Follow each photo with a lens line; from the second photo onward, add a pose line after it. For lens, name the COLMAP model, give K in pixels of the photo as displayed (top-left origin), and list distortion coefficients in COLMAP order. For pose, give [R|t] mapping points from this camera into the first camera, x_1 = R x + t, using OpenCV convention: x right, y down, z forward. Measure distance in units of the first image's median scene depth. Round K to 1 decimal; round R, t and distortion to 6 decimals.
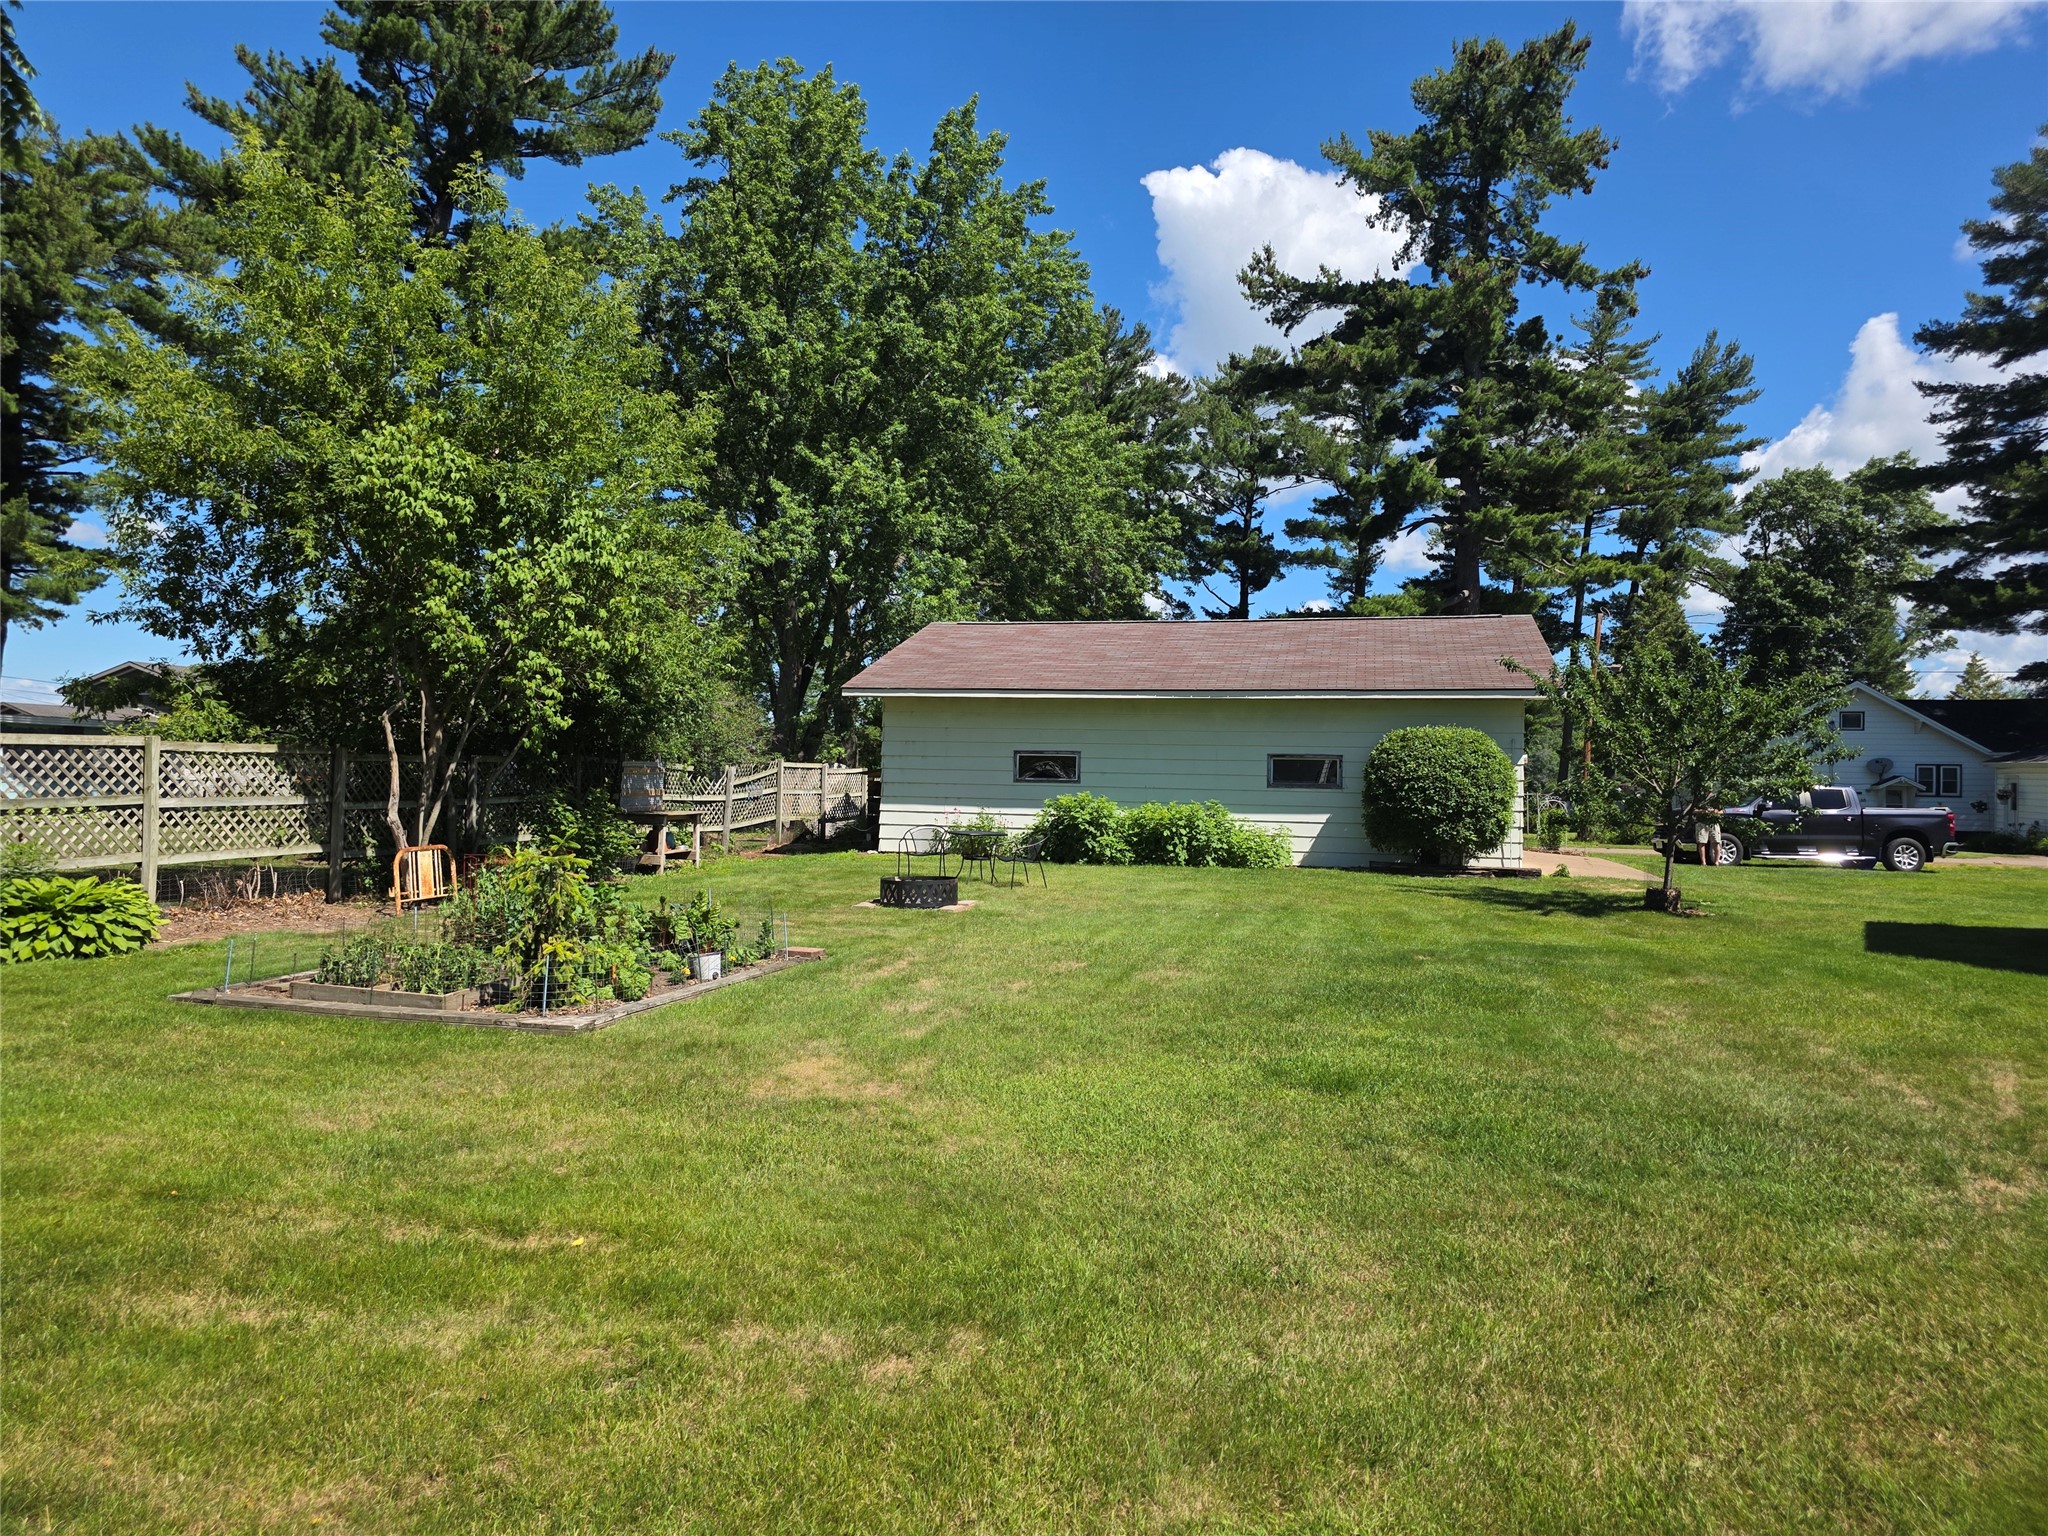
lens RADIAL K [[1367.5, 0, 1027.6], [0, 1367.5, 767.9], [0, 0, 1]] dist [0.031095, -0.003909]
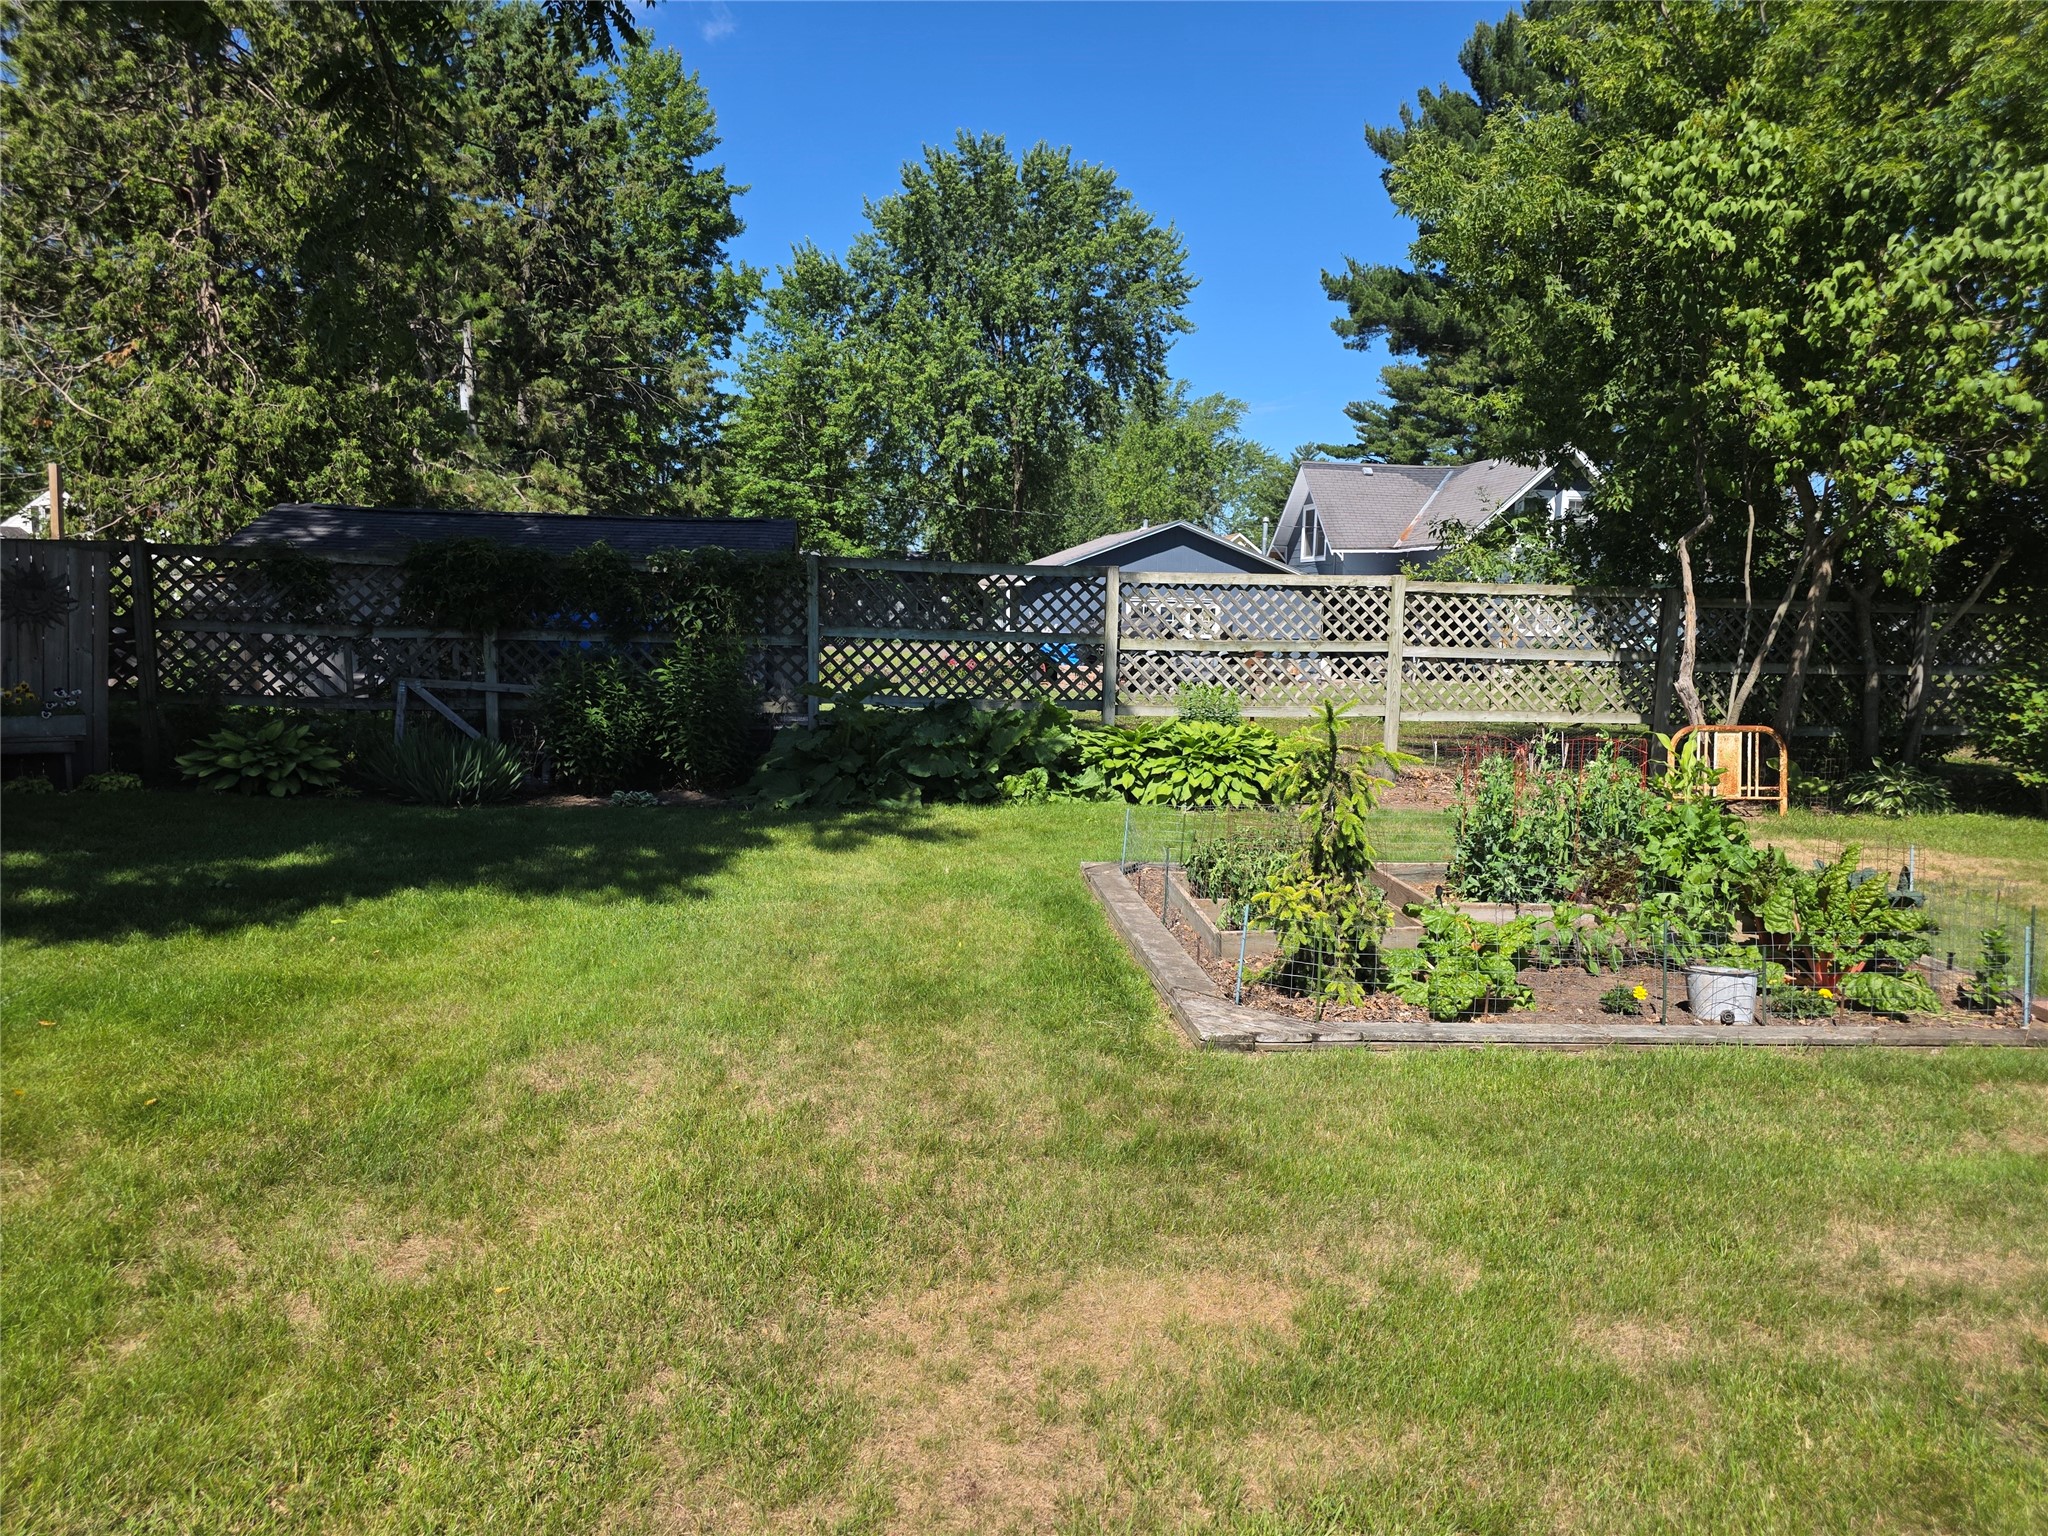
lens RADIAL K [[1367.5, 0, 1024.2], [0, 1367.5, 755.8], [0, 0, 1]] dist [0.031095, -0.003909]
pose [[0.329332, 0.101713, -0.938720, 0.121529], [-0.016150, 0.994642, 0.102107, 0.005607], [0.944076, -0.018466, 0.329211, 0.454638]]
